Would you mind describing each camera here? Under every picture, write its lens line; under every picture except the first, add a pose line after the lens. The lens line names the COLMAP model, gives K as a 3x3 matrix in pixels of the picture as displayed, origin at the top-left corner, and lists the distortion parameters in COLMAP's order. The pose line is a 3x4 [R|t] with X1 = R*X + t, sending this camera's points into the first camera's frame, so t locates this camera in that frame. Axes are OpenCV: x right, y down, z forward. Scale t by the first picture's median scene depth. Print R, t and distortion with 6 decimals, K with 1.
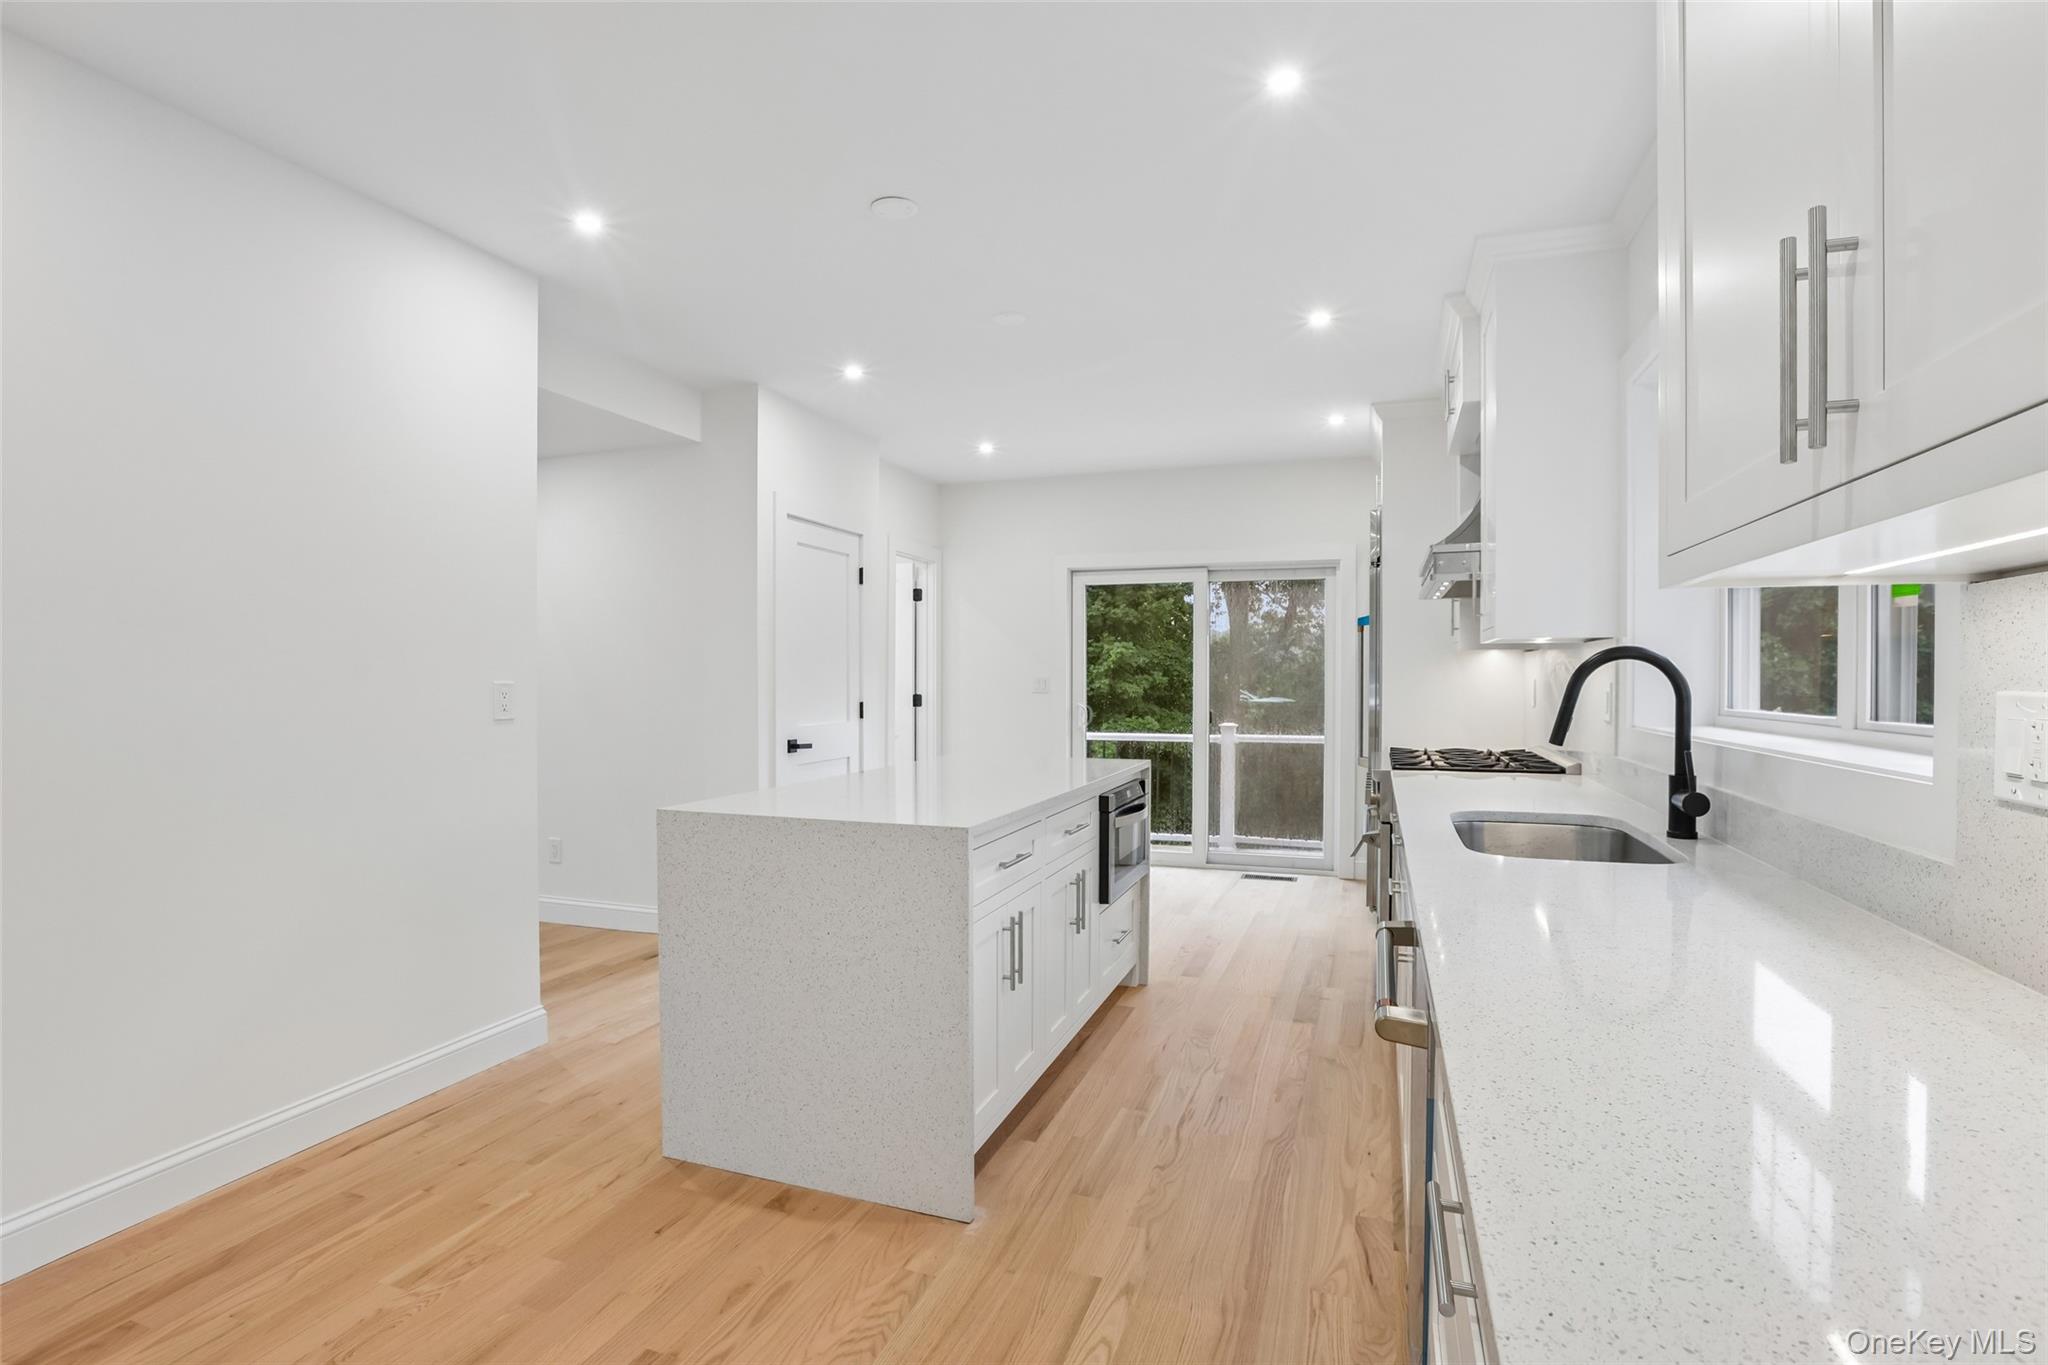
lens RADIAL K [[990.1, 0, 1022.4], [0, 990.1, 698.6], [0, 0, 1]] dist [-0.018698, 0.000172]
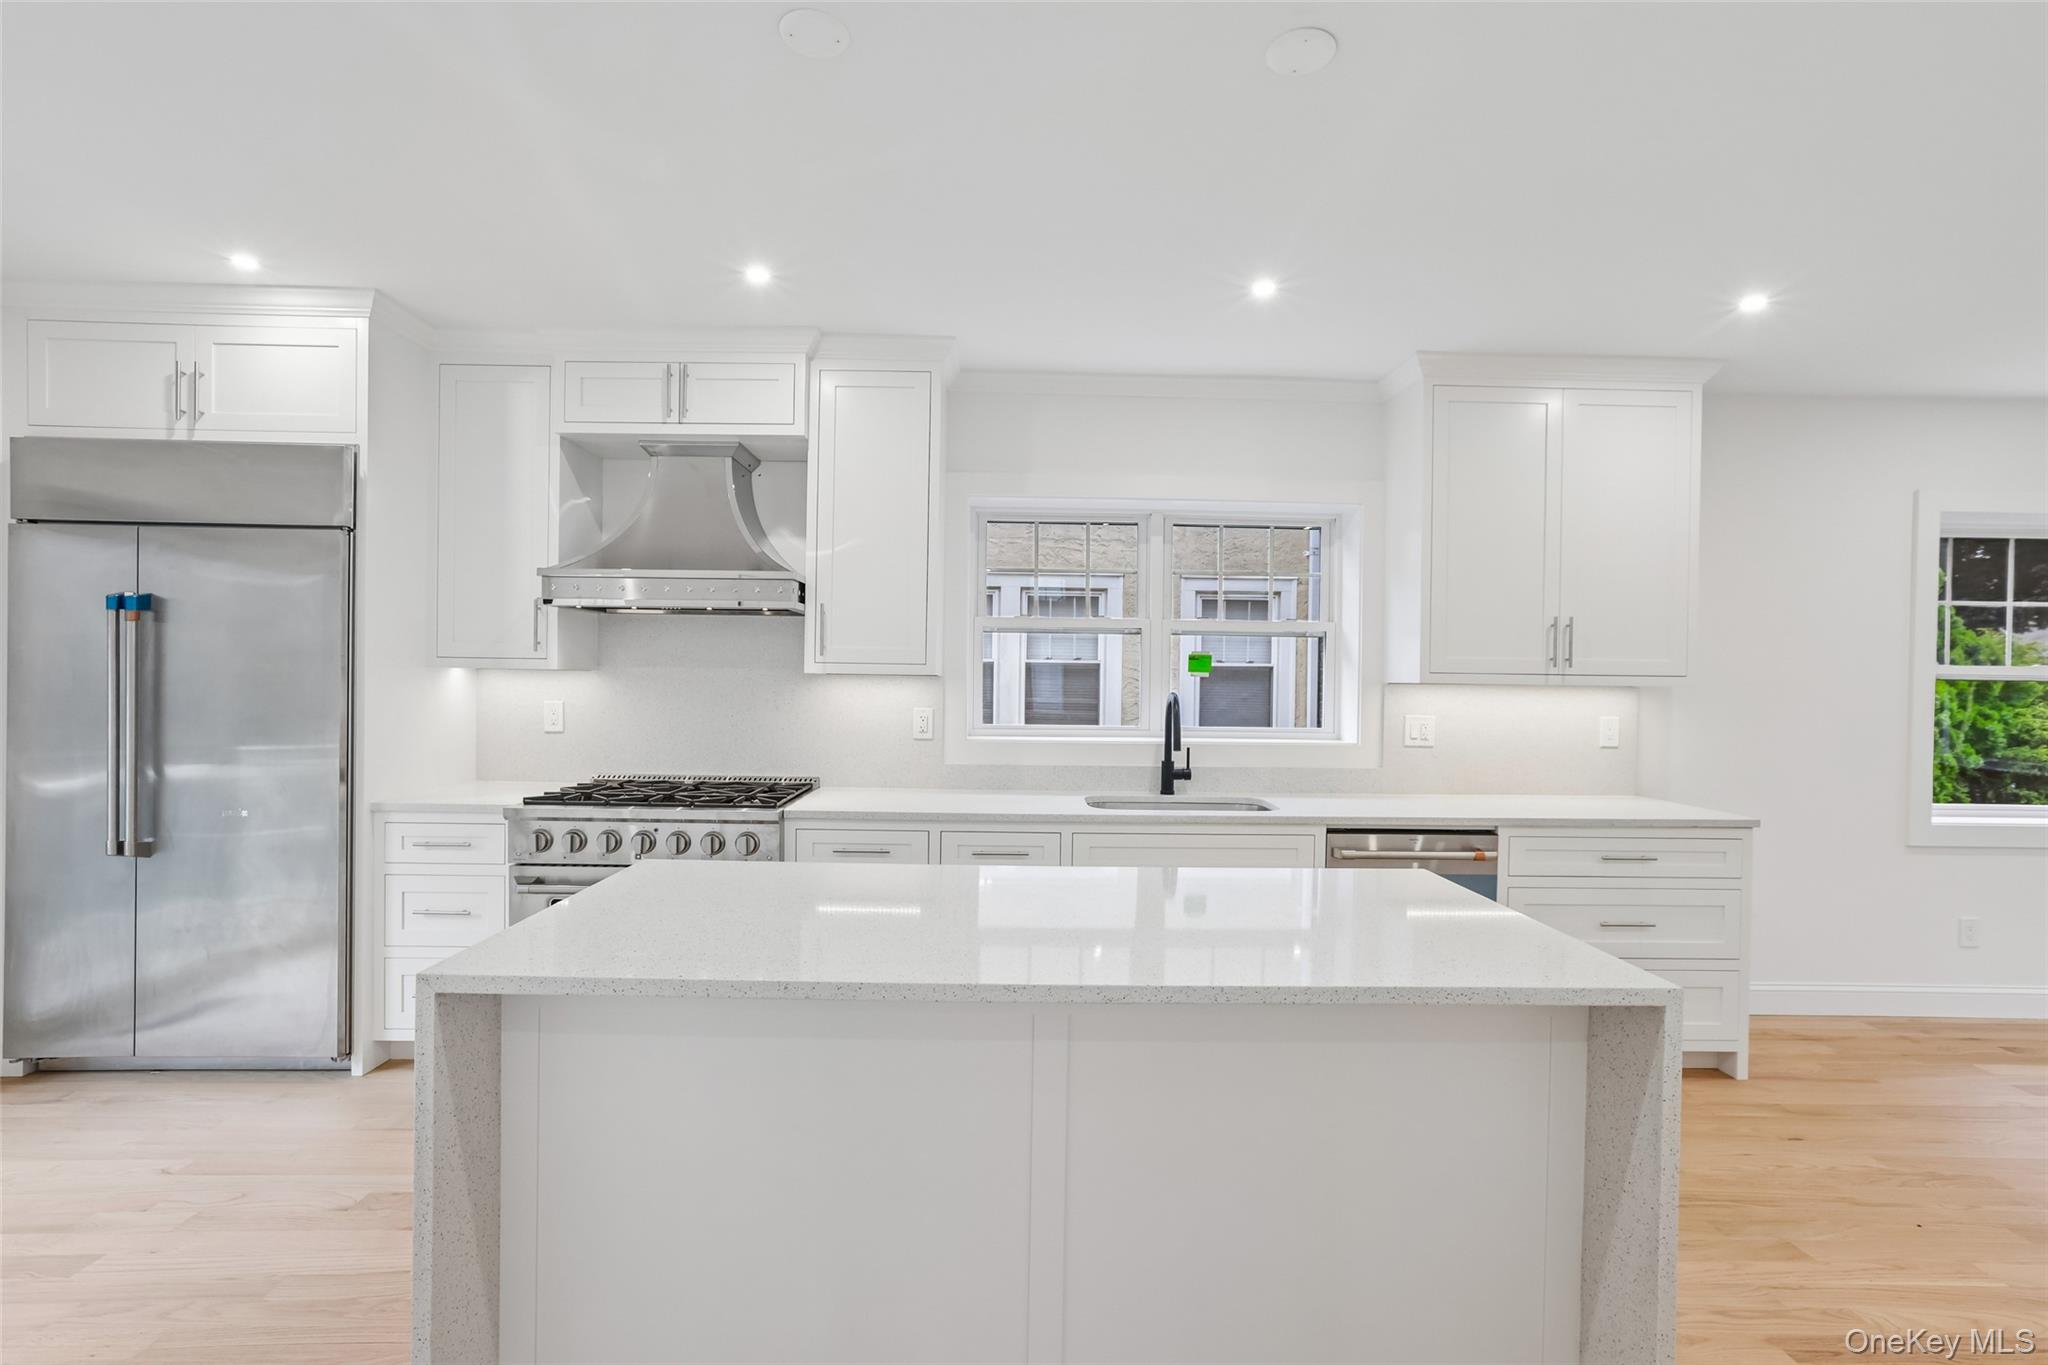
lens RADIAL K [[940.9, 0, 1021.1], [0, 940.9, 683.3], [0, 0, 1]] dist [-0.024895, 0.018390]
pose [[-0.357022, -0.012129, 0.934017, -0.337124], [0.003284, 0.999893, 0.014239, -0.036344], [-0.934090, 0.008151, -0.356944, 0.704525]]
